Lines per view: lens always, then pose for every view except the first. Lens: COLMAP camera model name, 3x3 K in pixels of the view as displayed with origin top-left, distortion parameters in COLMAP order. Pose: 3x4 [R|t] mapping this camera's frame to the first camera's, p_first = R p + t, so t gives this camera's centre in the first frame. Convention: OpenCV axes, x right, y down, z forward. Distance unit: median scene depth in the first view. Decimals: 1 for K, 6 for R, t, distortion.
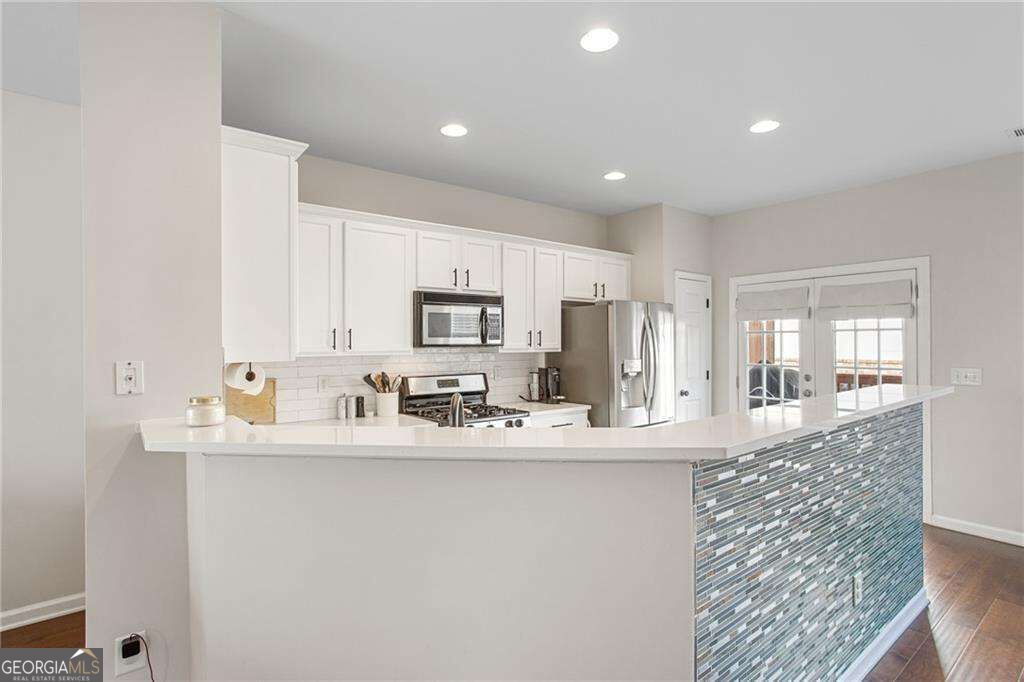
lens RADIAL K [[480.2, 0, 508.0], [0, 480.2, 339.6], [0, 0, 1]] dist [0.004415, -0.000286]
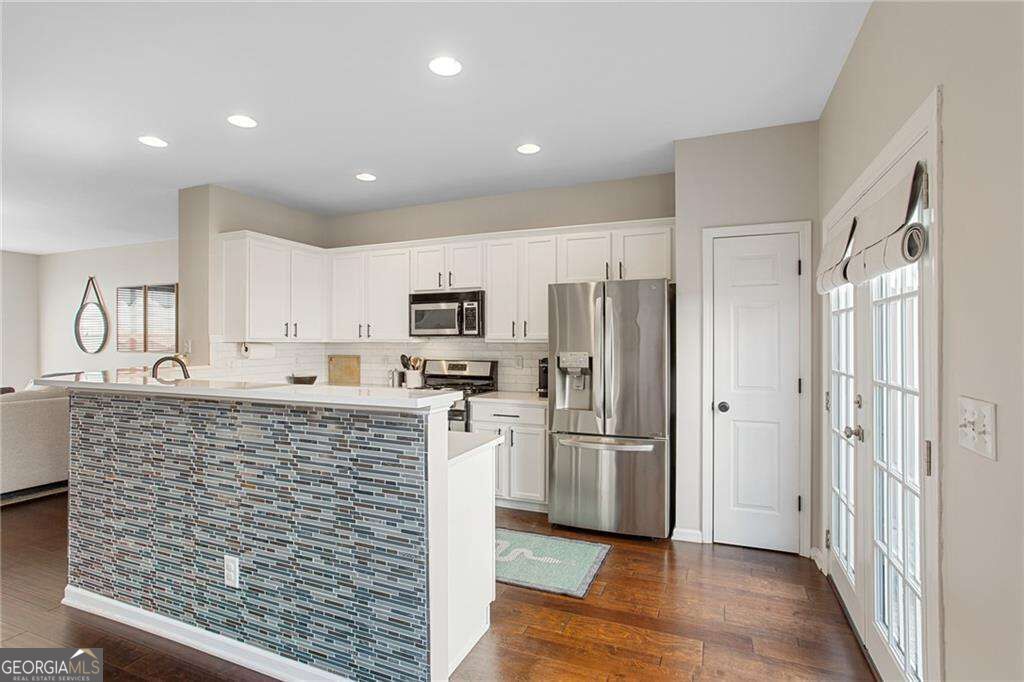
lens RADIAL K [[480.2, 0, 508.0], [0, 480.2, 339.6], [0, 0, 1]] dist [0.004415, -0.000286]
pose [[0.513901, 0.007193, -0.857819, 1.001266], [0.002315, 0.999950, 0.009772, 0.010625], [0.857846, -0.007008, 0.513858, 0.505036]]
